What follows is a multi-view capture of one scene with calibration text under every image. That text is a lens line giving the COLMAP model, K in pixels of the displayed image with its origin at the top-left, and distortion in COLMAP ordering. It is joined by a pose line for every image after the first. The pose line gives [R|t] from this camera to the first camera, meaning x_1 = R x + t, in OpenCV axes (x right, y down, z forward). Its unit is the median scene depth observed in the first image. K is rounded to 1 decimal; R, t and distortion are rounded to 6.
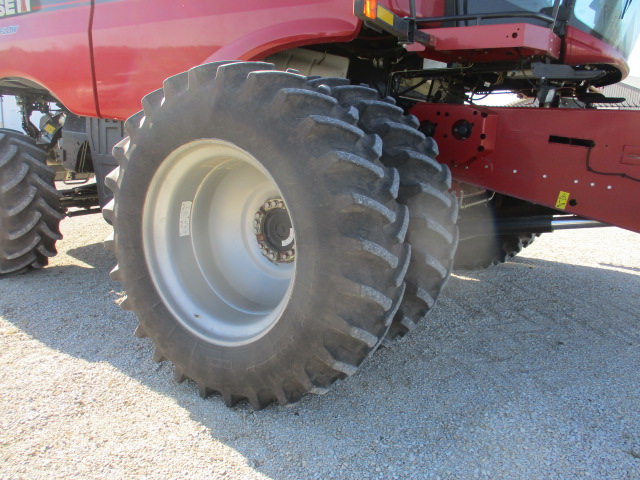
lens RADIAL K [[532.9, 0, 318.2], [0, 532.9, 231.5], [0, 0, 1]] dist [-0.038338, 0.009101]
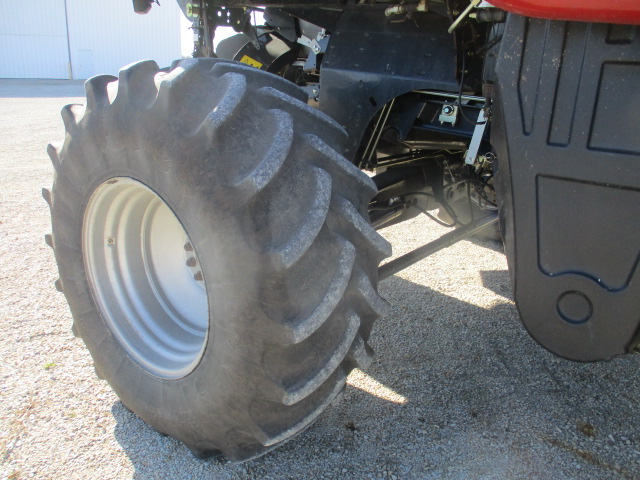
lens RADIAL K [[532.9, 0, 318.2], [0, 532.9, 231.5], [0, 0, 1]] dist [-0.038338, 0.009101]
pose [[0.995312, 0.032383, -0.091132, -0.770114], [-0.022877, 0.994368, 0.103486, -0.182204], [0.093969, -0.100916, 0.990447, 0.980947]]
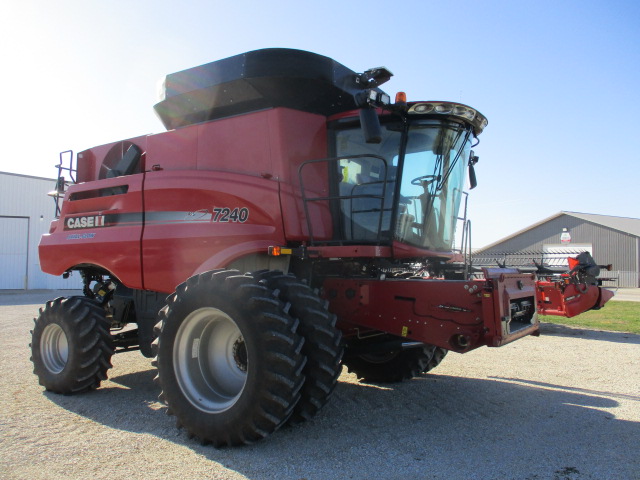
lens RADIAL K [[532.9, 0, 318.2], [0, 532.9, 231.5], [0, 0, 1]] dist [-0.038338, 0.009101]
pose [[0.999407, -0.033594, -0.007489, 0.200159], [0.030521, 0.965576, -0.258323, 0.072247], [0.015910, 0.257942, 0.966030, -0.862619]]
